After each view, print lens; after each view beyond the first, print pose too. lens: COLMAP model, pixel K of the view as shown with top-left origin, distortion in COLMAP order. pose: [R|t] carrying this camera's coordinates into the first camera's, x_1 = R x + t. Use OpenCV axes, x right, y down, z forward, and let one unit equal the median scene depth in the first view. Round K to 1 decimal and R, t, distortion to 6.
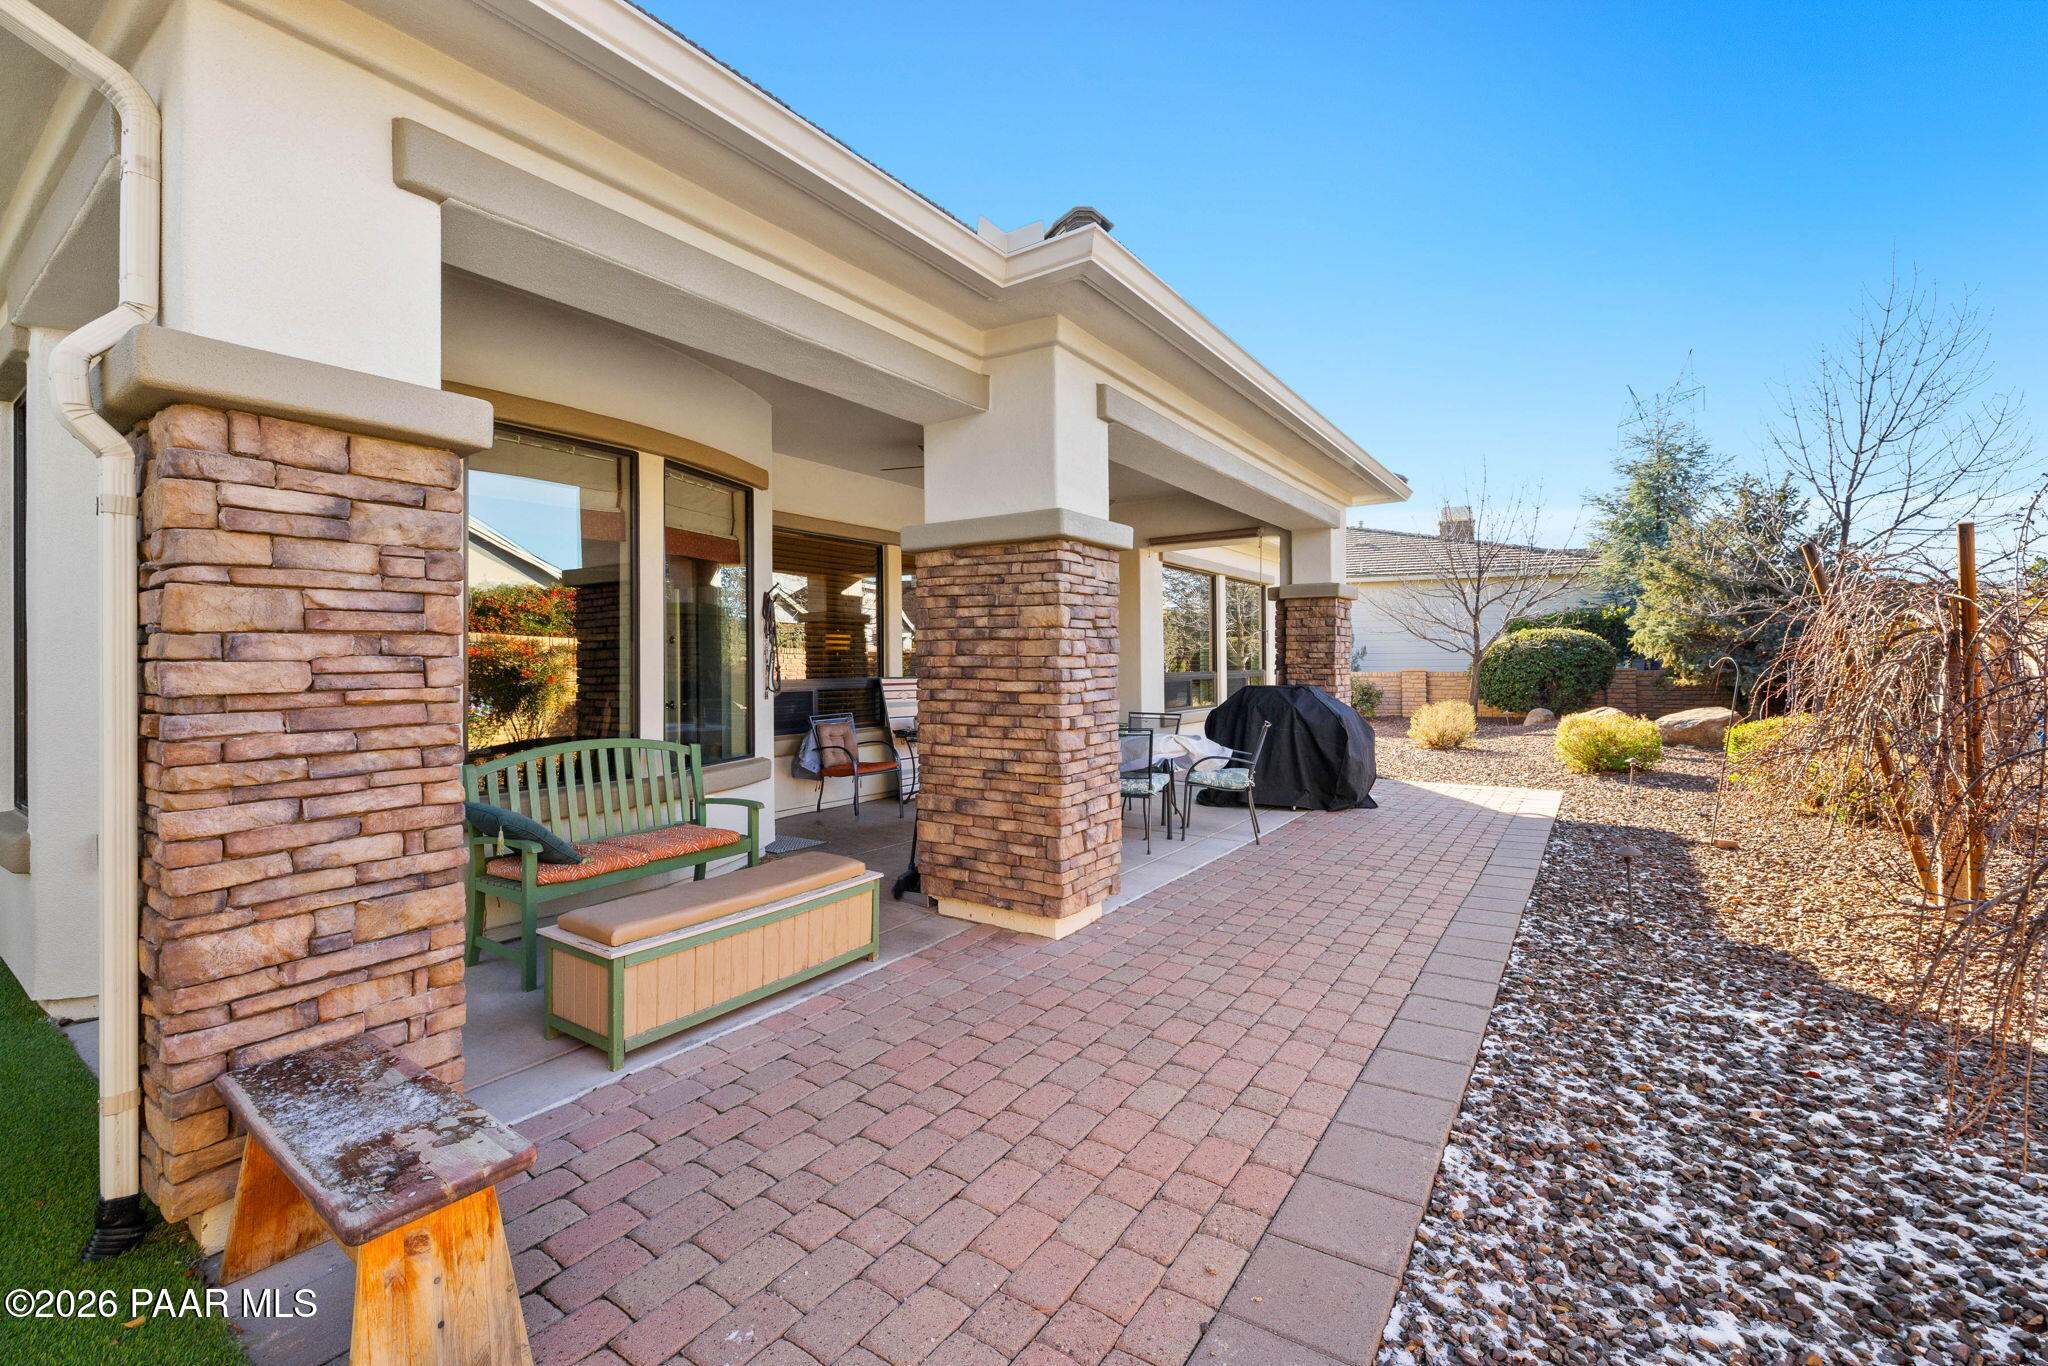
lens RADIAL K [[857.0, 0, 1020.9], [0, 857.0, 668.1], [0, 0, 1]] dist [0.002222, -0.000254]
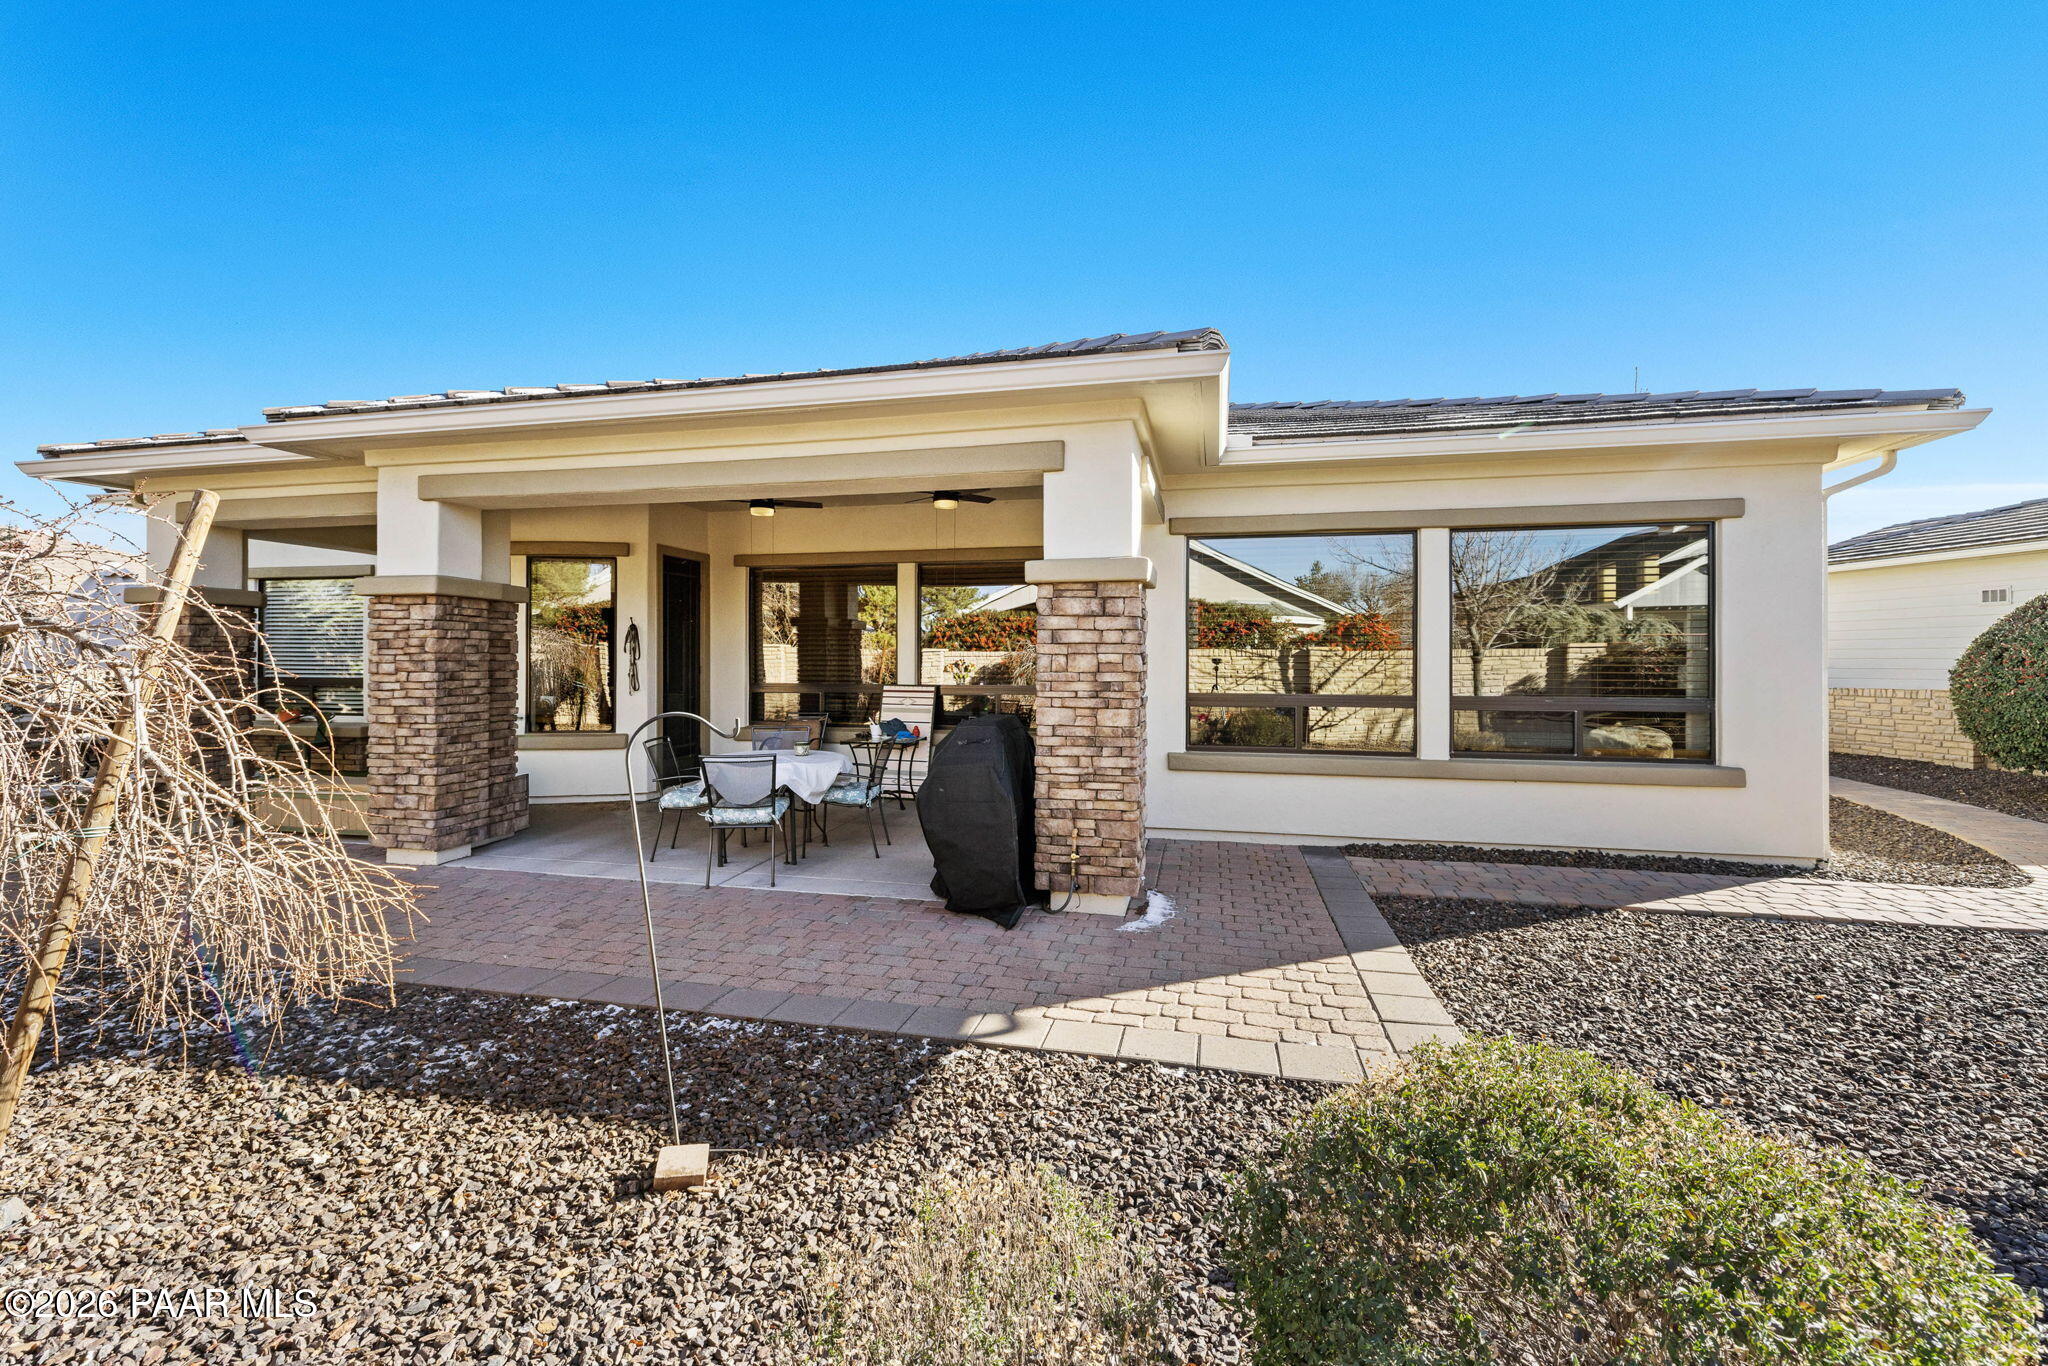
lens RADIAL K [[857.0, 0, 1027.5], [0, 857.0, 690.2], [0, 0, 1]] dist [0.002222, -0.000254]
pose [[0.363661, 0.008850, -0.931489, 1.721751], [-0.007446, 0.999951, 0.006594, -0.003923], [0.931502, 0.004538, 0.363709, 1.394651]]
